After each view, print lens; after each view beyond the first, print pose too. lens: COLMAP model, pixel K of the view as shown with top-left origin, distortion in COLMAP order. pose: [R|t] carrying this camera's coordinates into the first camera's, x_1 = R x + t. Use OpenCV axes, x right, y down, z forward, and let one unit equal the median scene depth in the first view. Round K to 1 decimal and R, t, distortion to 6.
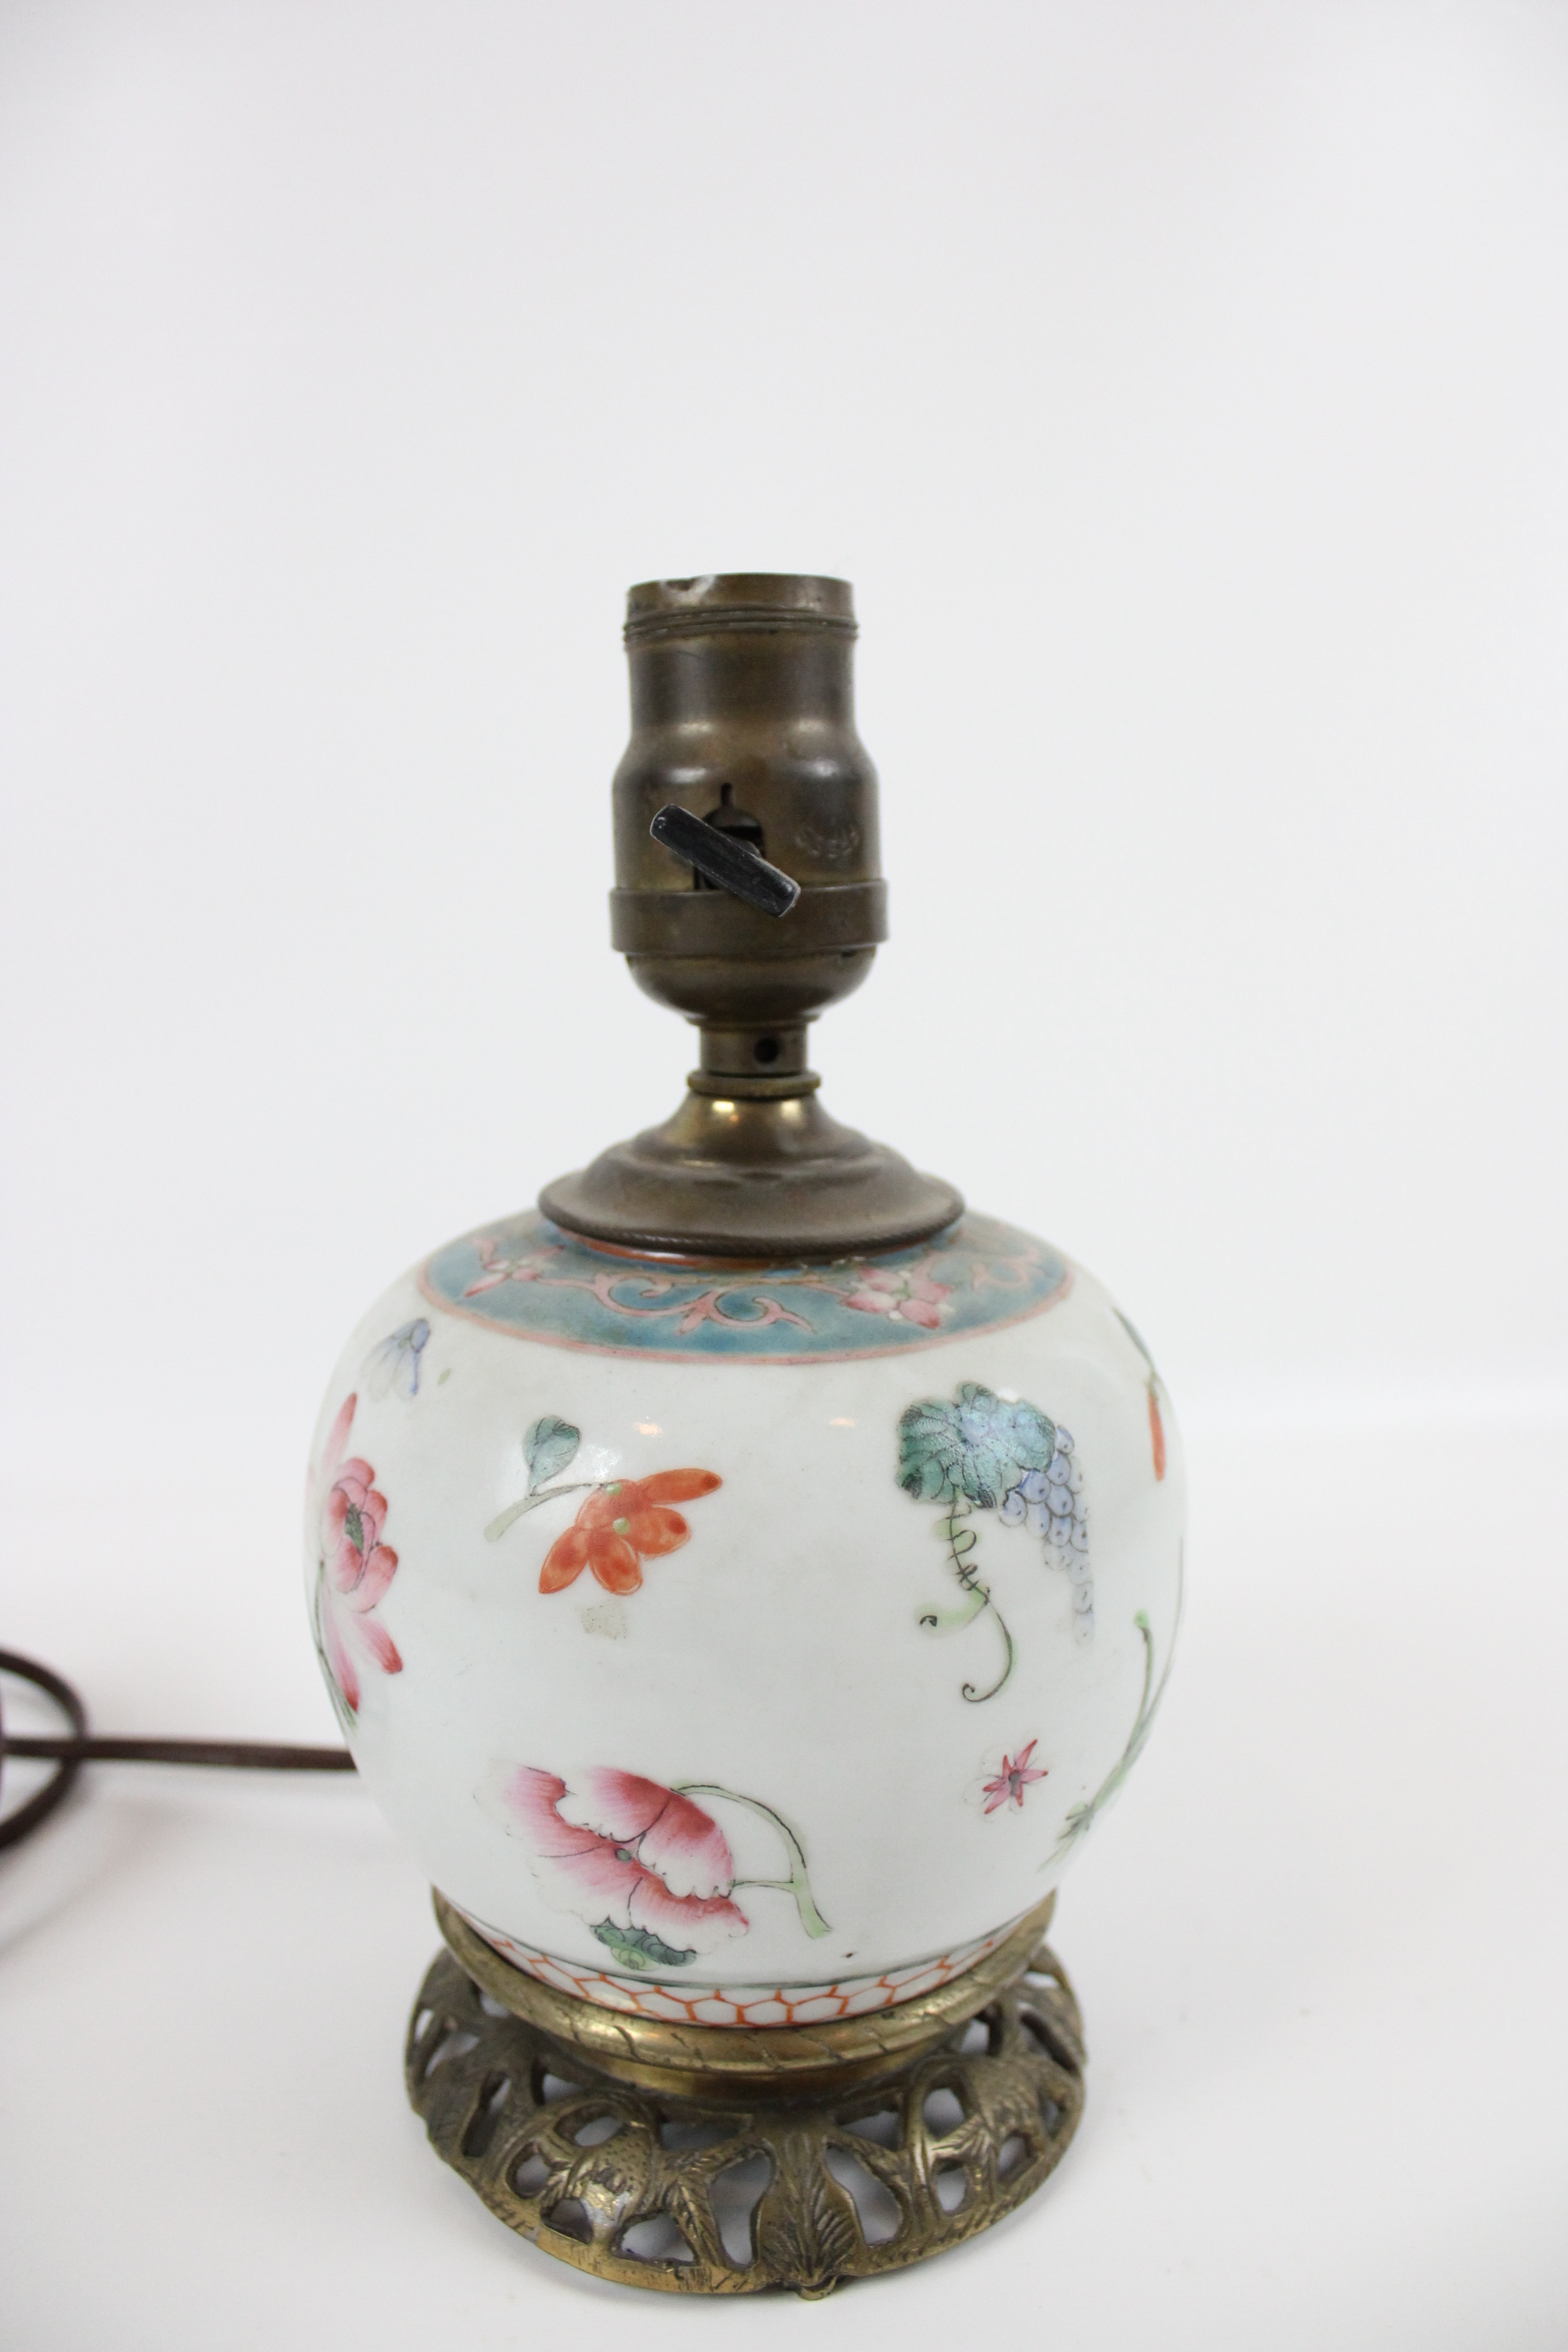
lens RADIAL K [[1930.6, 0, 769.7], [0, 1930.6, 1162.6], [0, 0, 1]] dist [-0.096146, 0.033700]
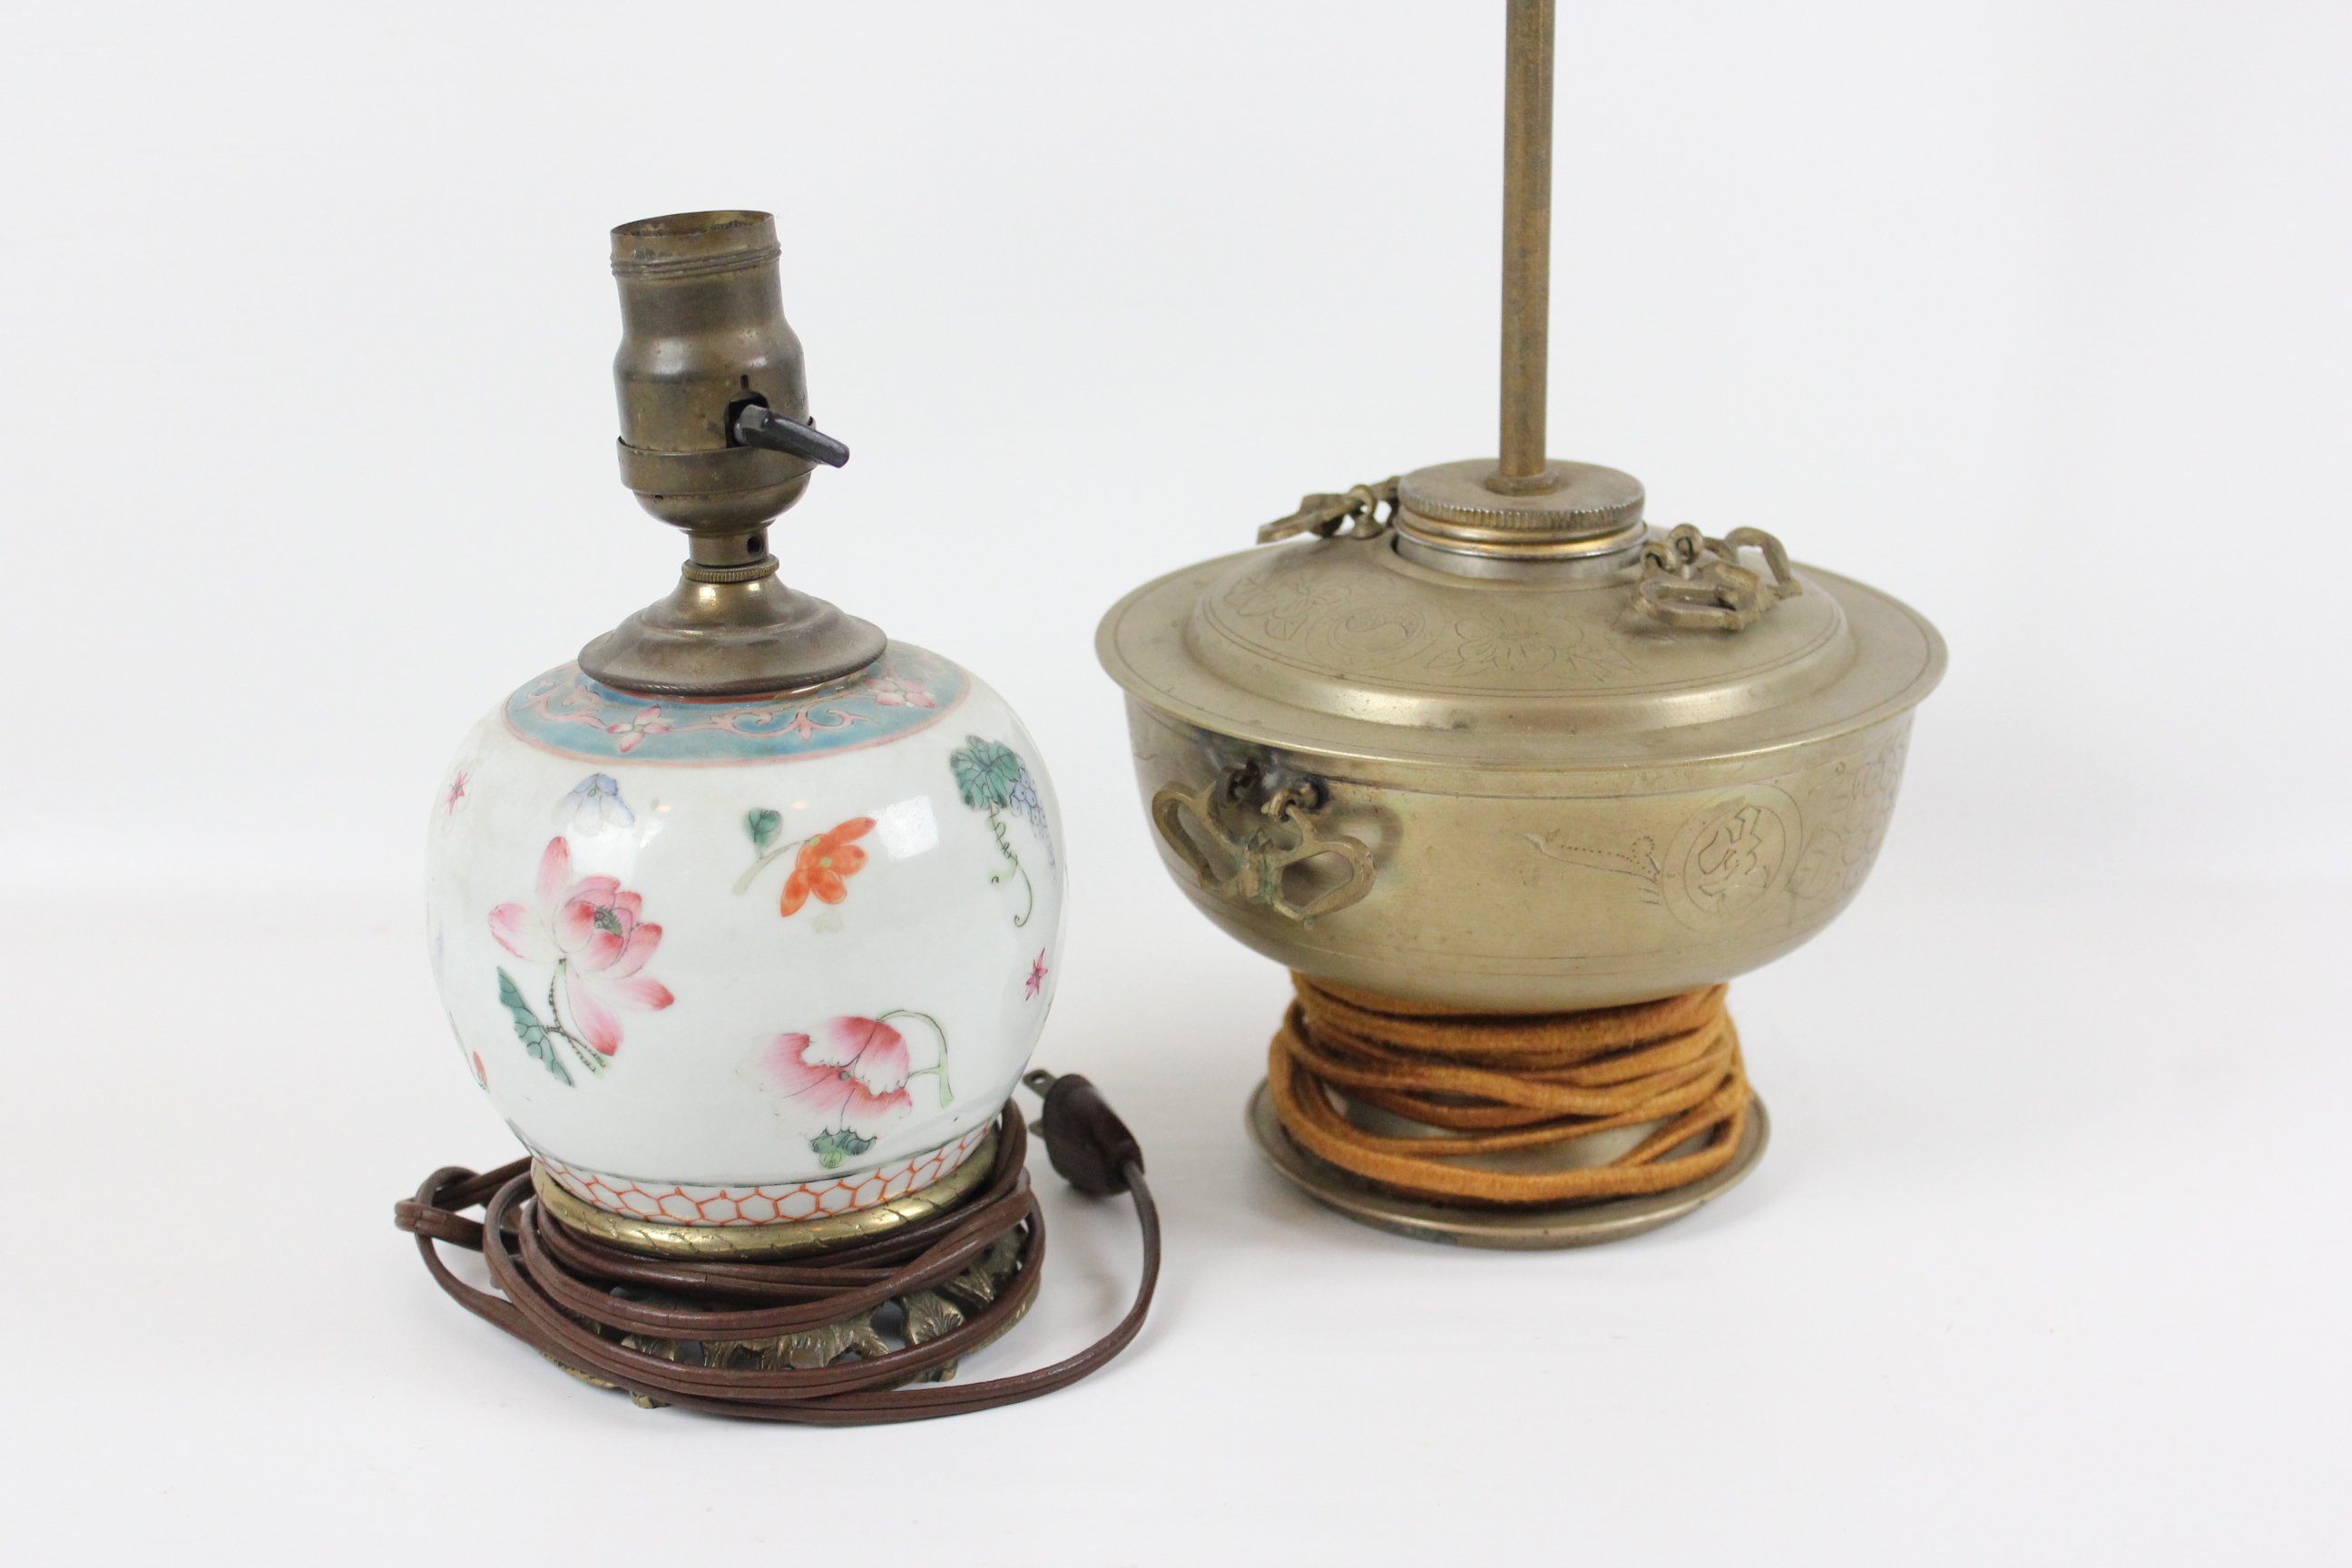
lens RADIAL K [[3536.2, 0, 1169.4], [0, 3536.2, 785.1], [0, 0, 1]] dist [-0.023893, 0.000000]
pose [[0.814697, -0.201540, 0.543737, -1.305136], [0.153831, 0.979180, 0.132450, -0.198597], [-0.559110, -0.024263, 0.828738, -1.448368]]
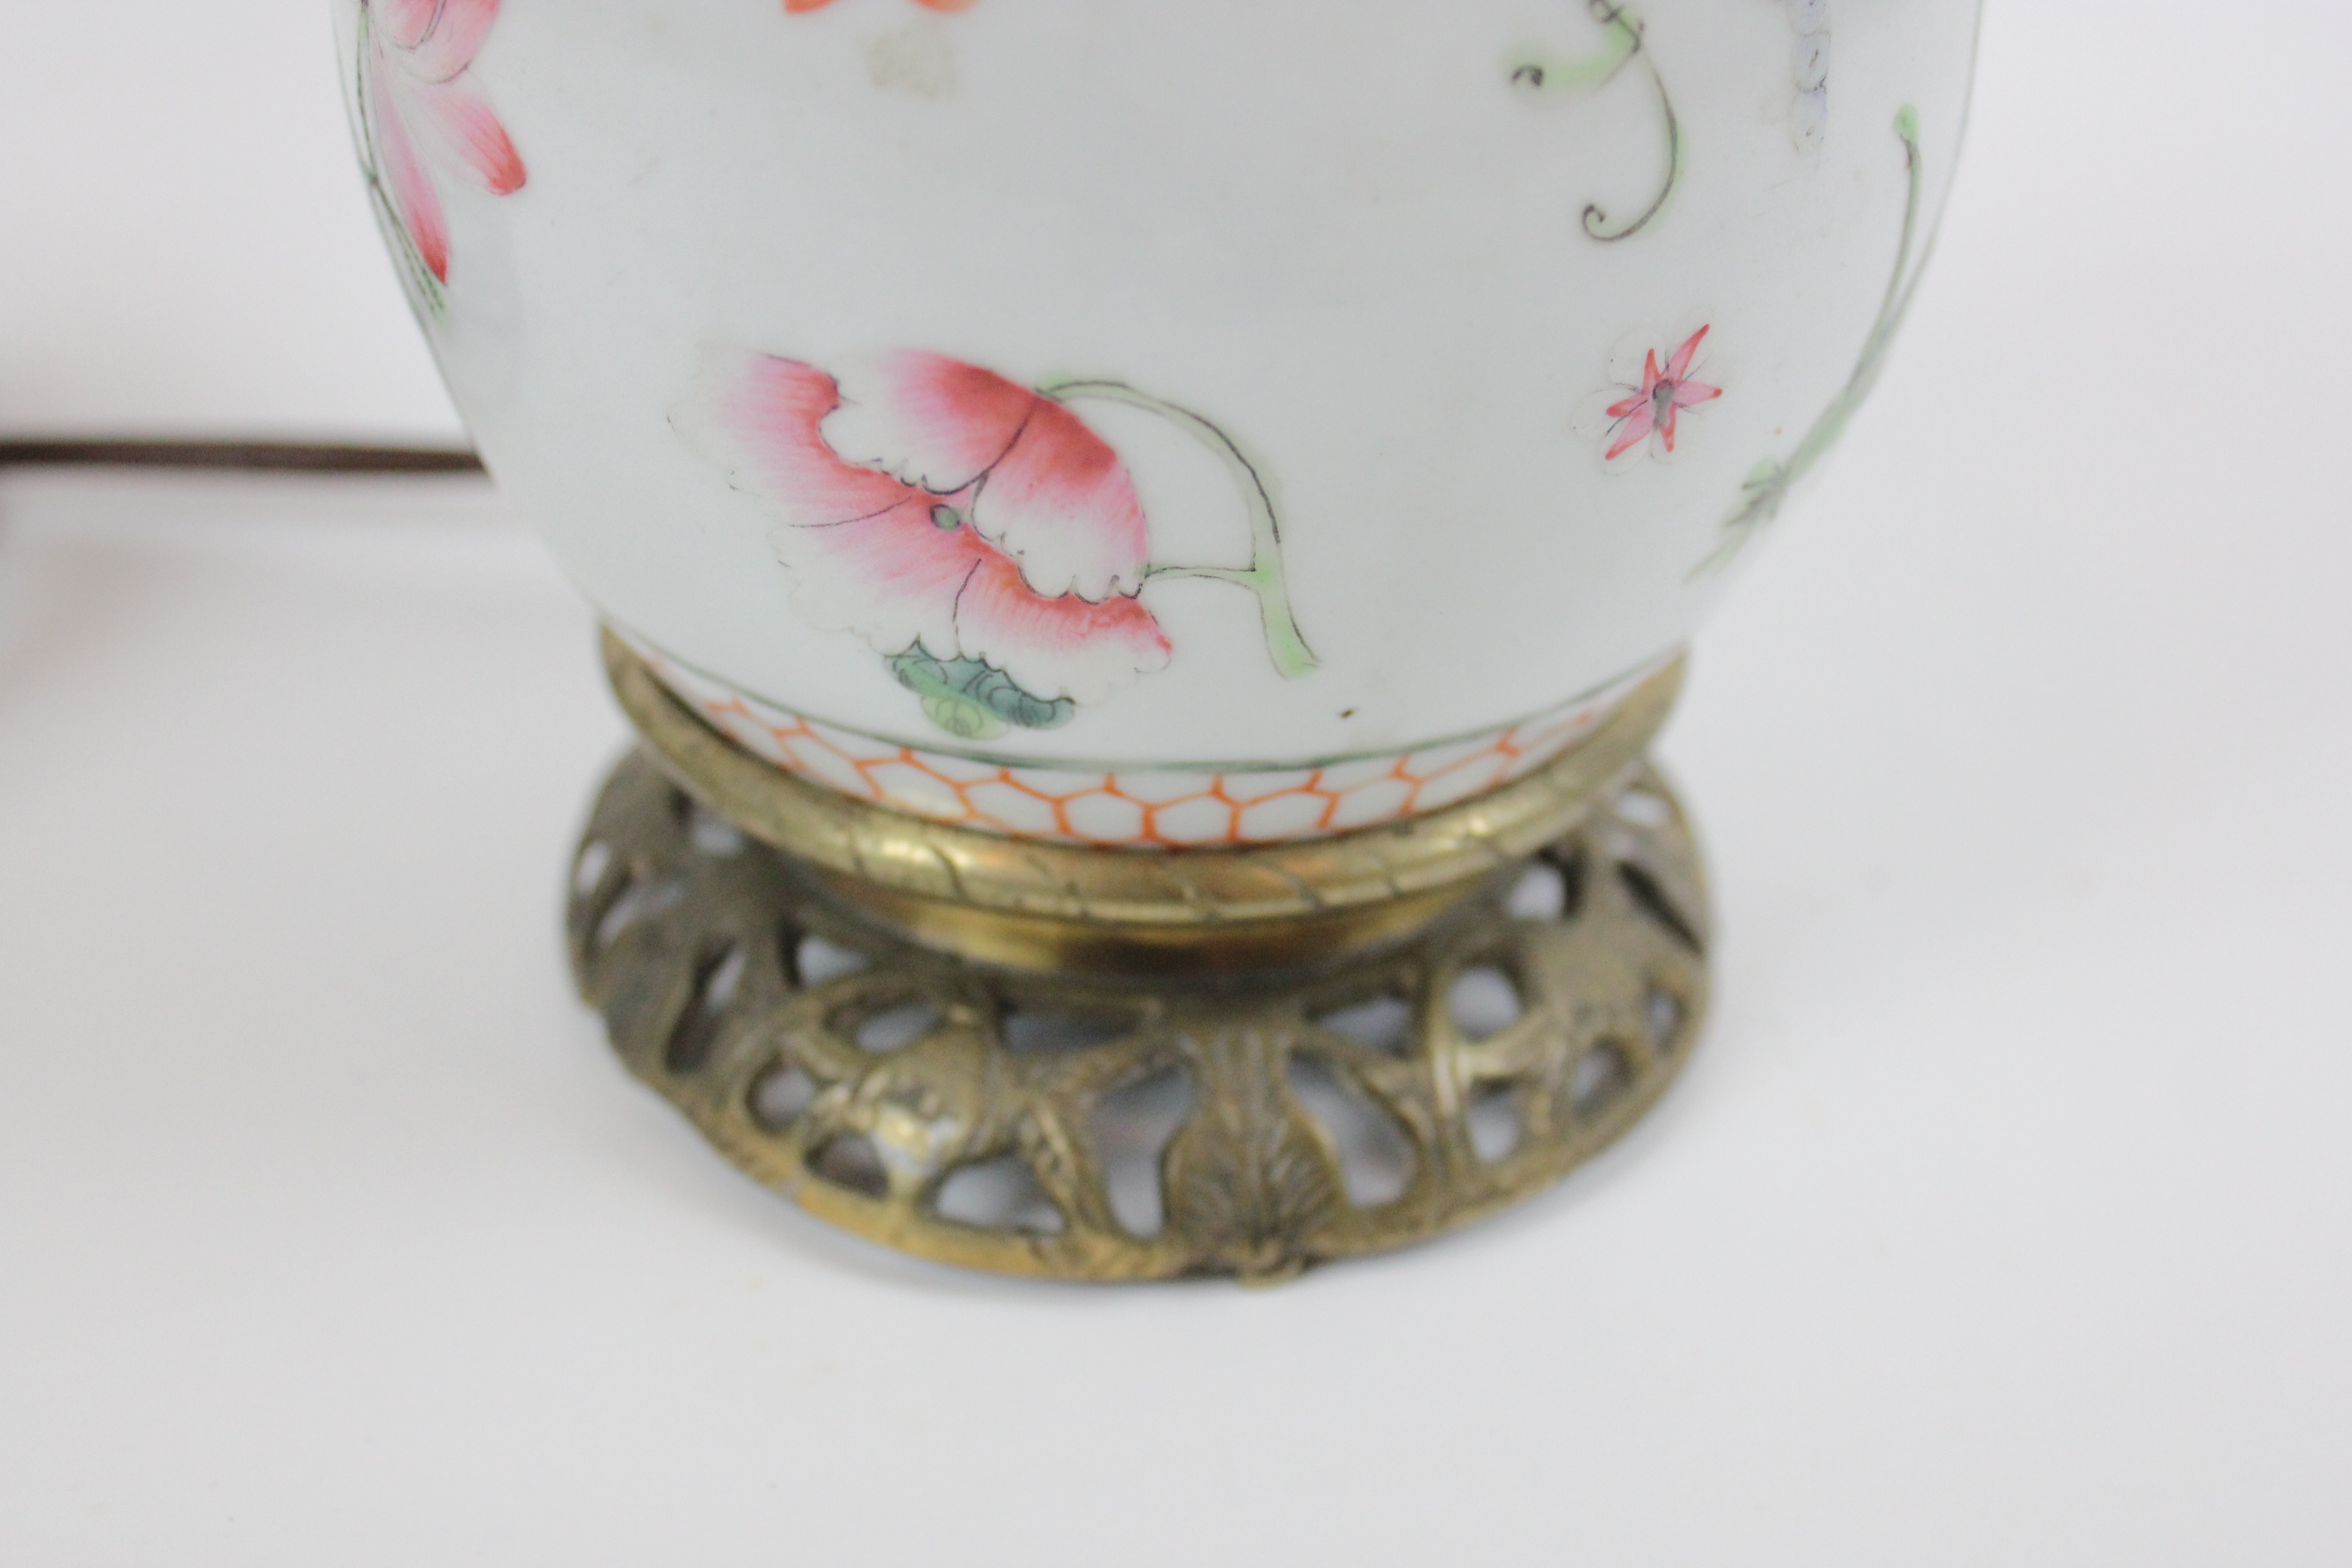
lens RADIAL K [[3057.5, 0, 1189.0], [0, 3057.5, 775.4], [0, 0, 1]] dist [-0.055883, 0.000000]
pose [[0.999643, 0.009894, 0.024812, -0.026656], [-0.017609, 0.942558, 0.333579, 0.131860], [-0.020086, -0.333897, 0.942396, 0.140685]]
